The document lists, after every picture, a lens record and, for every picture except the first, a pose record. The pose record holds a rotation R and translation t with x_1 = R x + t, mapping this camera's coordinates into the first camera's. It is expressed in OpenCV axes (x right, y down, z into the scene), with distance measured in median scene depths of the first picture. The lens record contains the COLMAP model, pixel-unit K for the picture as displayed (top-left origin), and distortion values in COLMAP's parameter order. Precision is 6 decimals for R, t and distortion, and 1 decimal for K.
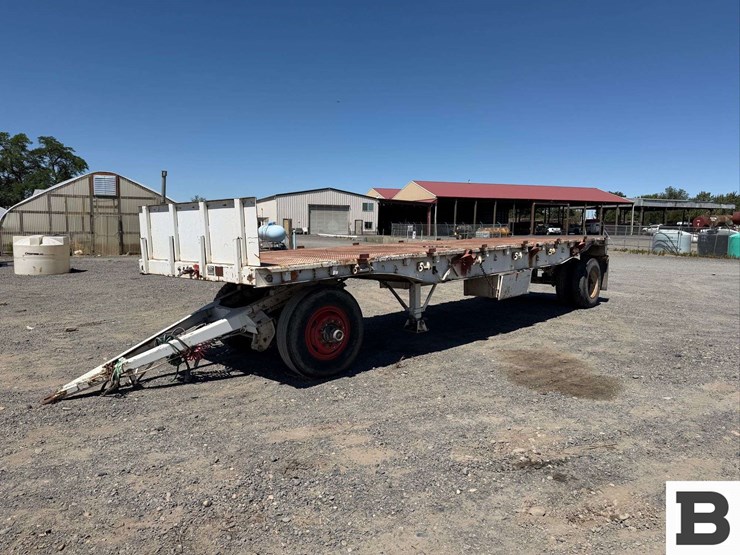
lens RADIAL K [[521.2, 0, 366.8], [0, 521.2, 282.3], [0, 0, 1]] dist [0.043548, -0.031905]
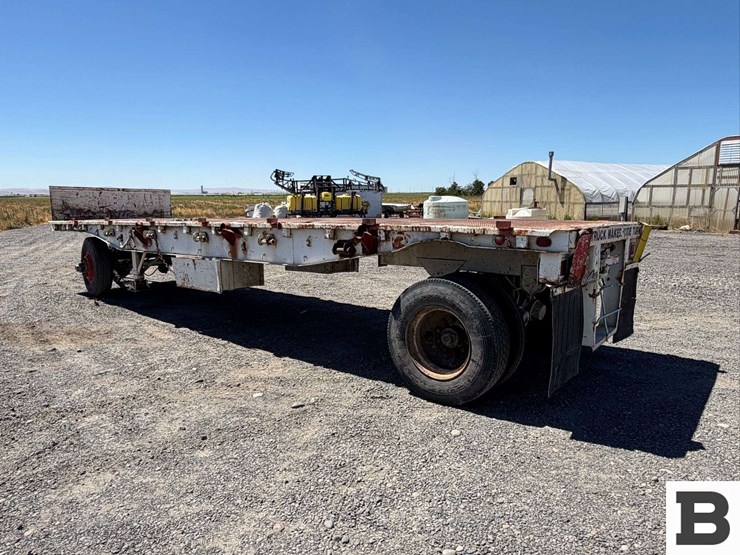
lens RADIAL K [[504.7, 0, 374.4], [0, 504.7, 276.9], [0, 0, 1]] dist [0.002844, 0.002462]
pose [[0.058840, 0.144580, -0.987742, 0.776130], [-0.100407, 0.985296, 0.138241, -0.090169], [0.993205, 0.091042, 0.072492, 0.899649]]
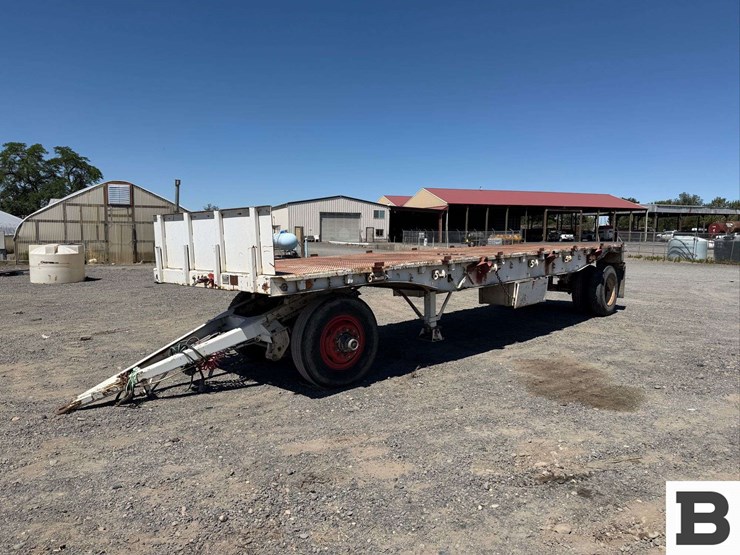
lens RADIAL K [[521.2, 0, 367.8], [0, 521.2, 282.8], [0, 0, 1]] dist [0.043548, -0.031905]
pose [[0.999816, -0.002200, -0.019075, -0.004211], [0.001953, 0.999914, -0.012991, -0.001333], [0.019102, 0.012952, 0.999734, 0.006007]]
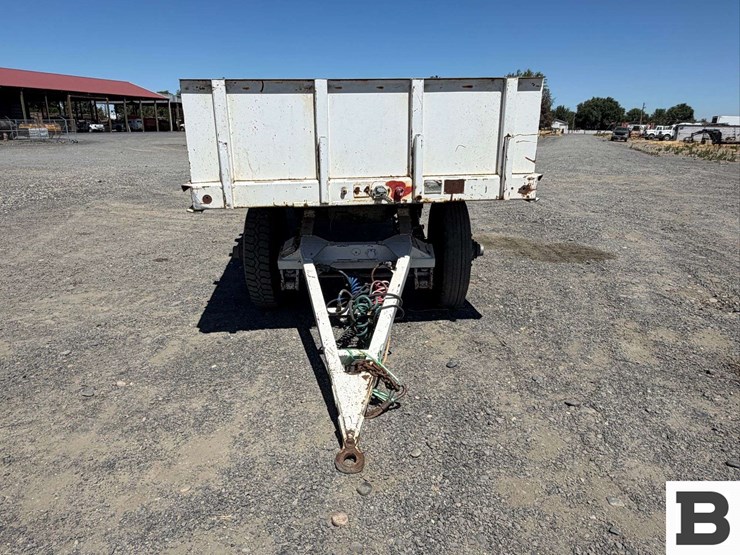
lens RADIAL K [[504.7, 0, 359.2], [0, 504.7, 279.5], [0, 0, 1]] dist [0.002844, 0.002462]
pose [[0.649960, -0.227621, 0.725080, -0.403987], [0.082836, 0.969626, 0.230137, -0.030401], [-0.755441, -0.089517, 0.649073, 0.297205]]
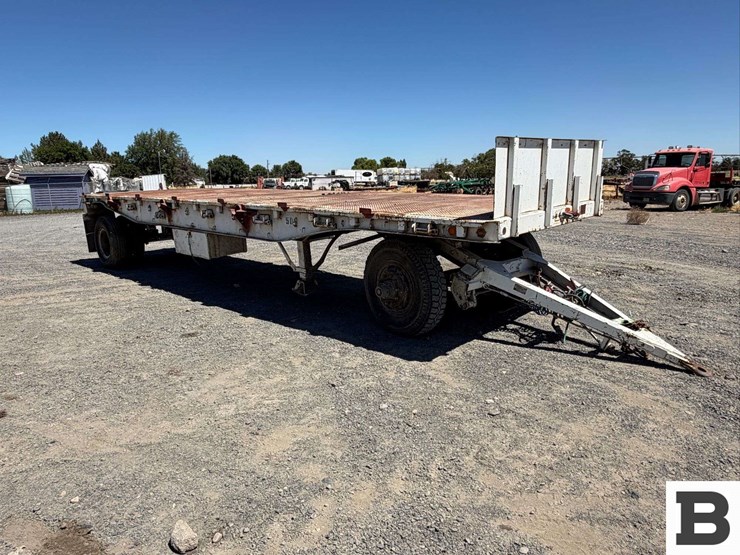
lens RADIAL K [[504.7, 0, 365.2], [0, 504.7, 278.0], [0, 0, 1]] dist [0.002844, 0.002462]
pose [[0.007628, -0.204651, 0.978805, -0.600489], [0.134113, 0.970200, 0.201807, -0.069422], [-0.990937, 0.129731, 0.034847, 0.650935]]
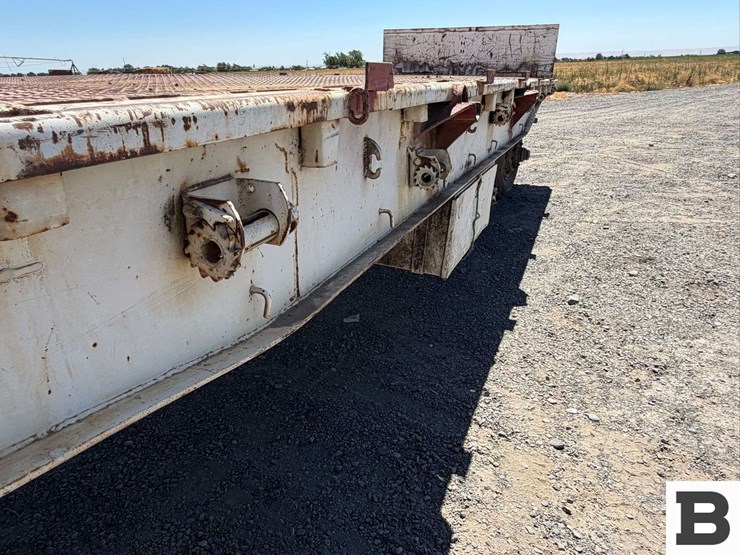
lens RADIAL K [[504.7, 0, 360.6], [0, 504.7, 280.3], [0, 0, 1]] dist [0.002844, 0.002462]
pose [[-0.942930, 0.140042, -0.302110, 0.178422], [-0.021419, 0.879878, 0.474717, -0.092832], [0.332300, 0.454096, -0.826664, 1.085122]]
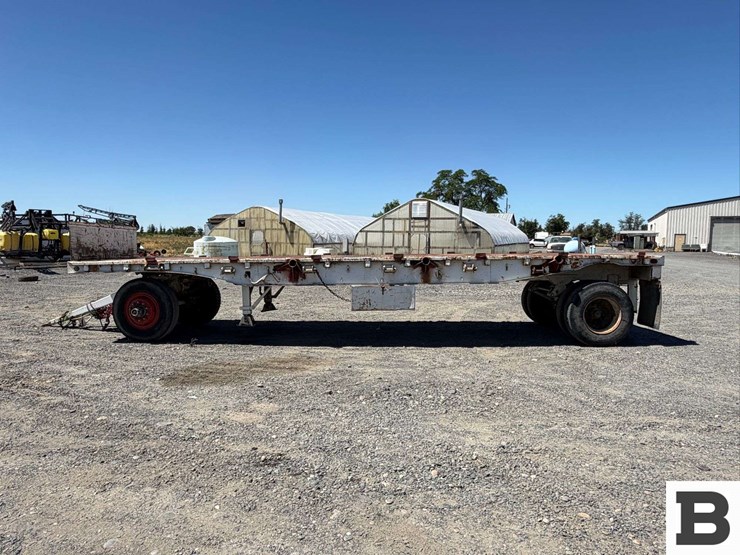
lens RADIAL K [[504.7, 0, 367.4], [0, 504.7, 281.2], [0, 0, 1]] dist [0.002844, 0.002462]
pose [[0.684061, 0.056969, -0.727196, 0.711900], [-0.079628, 0.996820, 0.003186, -0.020829], [0.725065, 0.055726, 0.686422, 0.245040]]
